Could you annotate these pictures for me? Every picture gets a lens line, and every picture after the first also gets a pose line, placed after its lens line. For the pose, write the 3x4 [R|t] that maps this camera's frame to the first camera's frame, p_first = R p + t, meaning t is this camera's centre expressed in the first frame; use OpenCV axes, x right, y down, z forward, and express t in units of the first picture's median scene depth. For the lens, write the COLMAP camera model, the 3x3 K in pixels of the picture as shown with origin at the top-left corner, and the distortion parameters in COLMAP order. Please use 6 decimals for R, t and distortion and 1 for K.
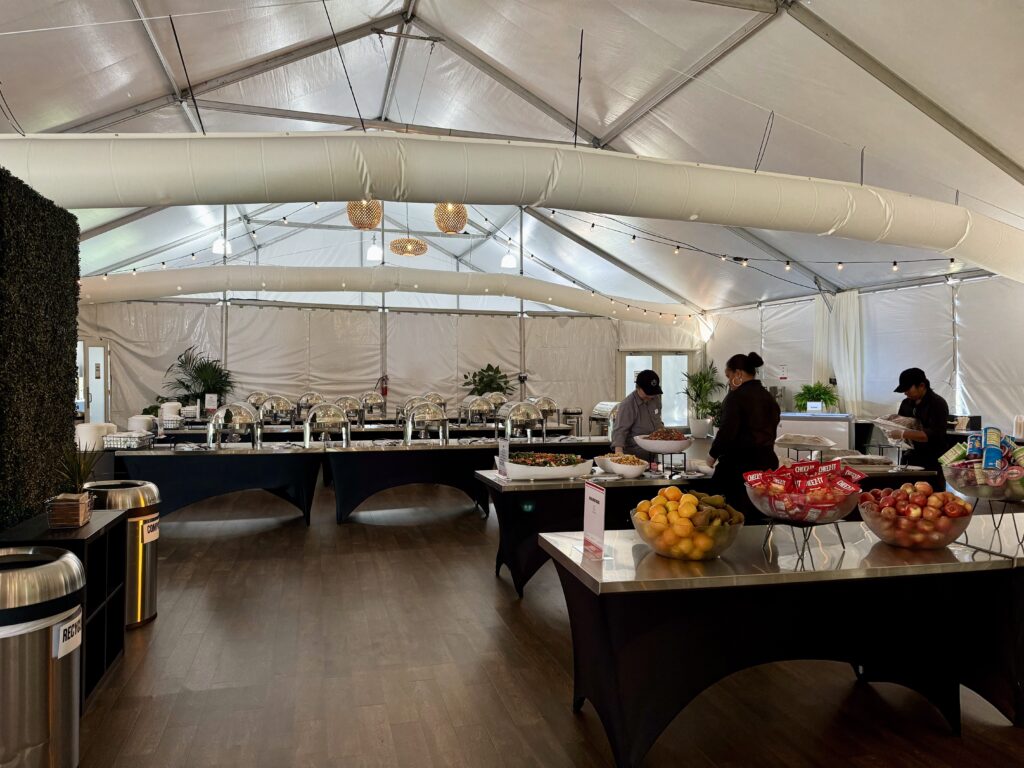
lens RADIAL K [[722.4, 0, 512.3], [0, 722.4, 378.0], [0, 0, 1]] dist [0.009188, 0.001264]
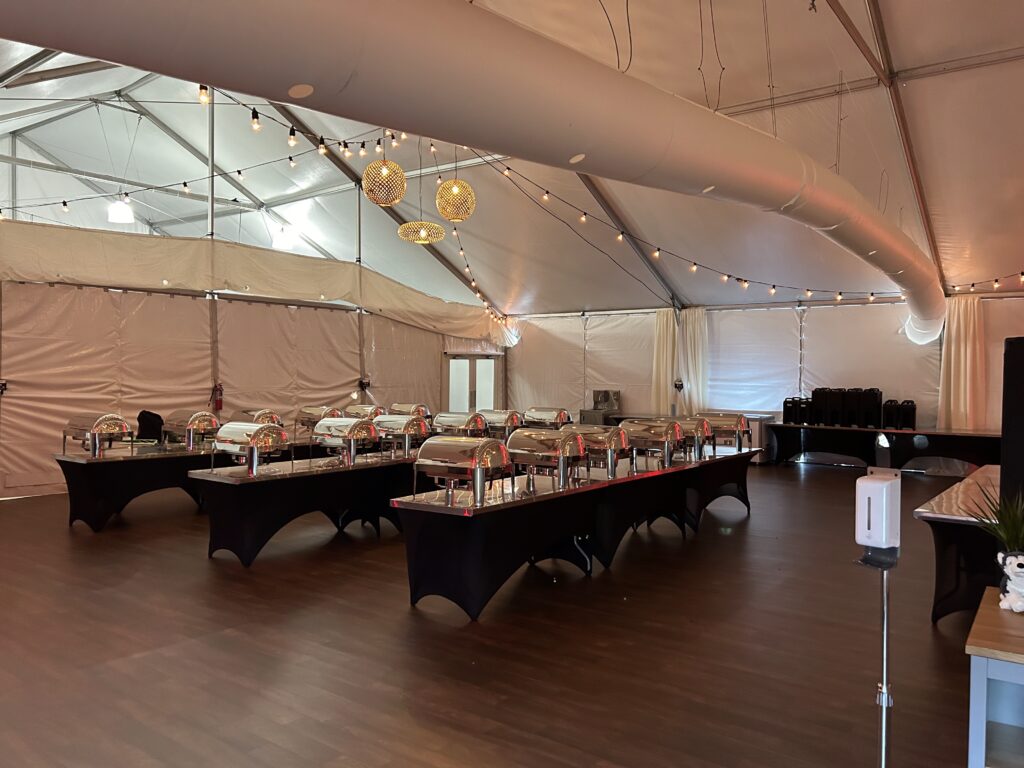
lens RADIAL K [[762.2, 0, 510.8], [0, 762.2, 387.2], [0, 0, 1]] dist [0.015379, 0.000841]
pose [[0.794831, -0.012529, 0.606701, -0.414971], [-0.000739, 0.999766, 0.021614, -0.017513], [-0.606830, -0.017628, 0.794636, 0.180513]]
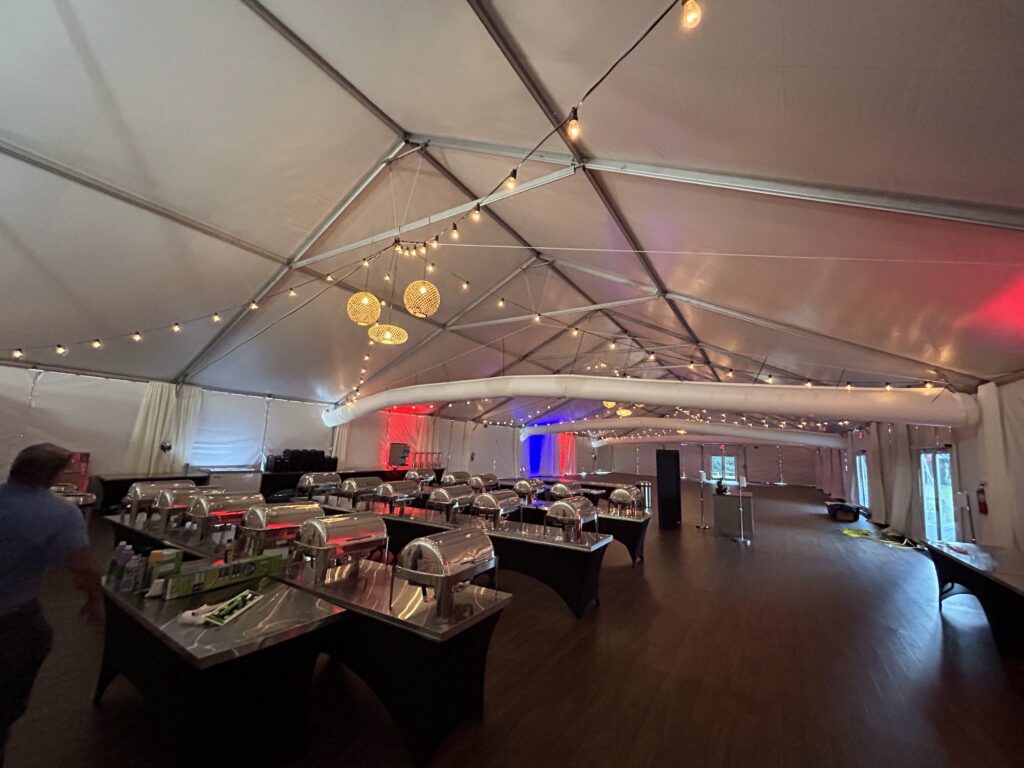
lens RADIAL K [[412.9, 0, 513.0], [0, 412.9, 383.9], [0, 0, 1]] dist [0.000175, -0.000060]
pose [[-0.668573, 0.075581, 0.739795, -0.478090], [-0.046219, 0.988675, -0.142777, -0.028673], [-0.742209, -0.129650, -0.657508, 0.869913]]
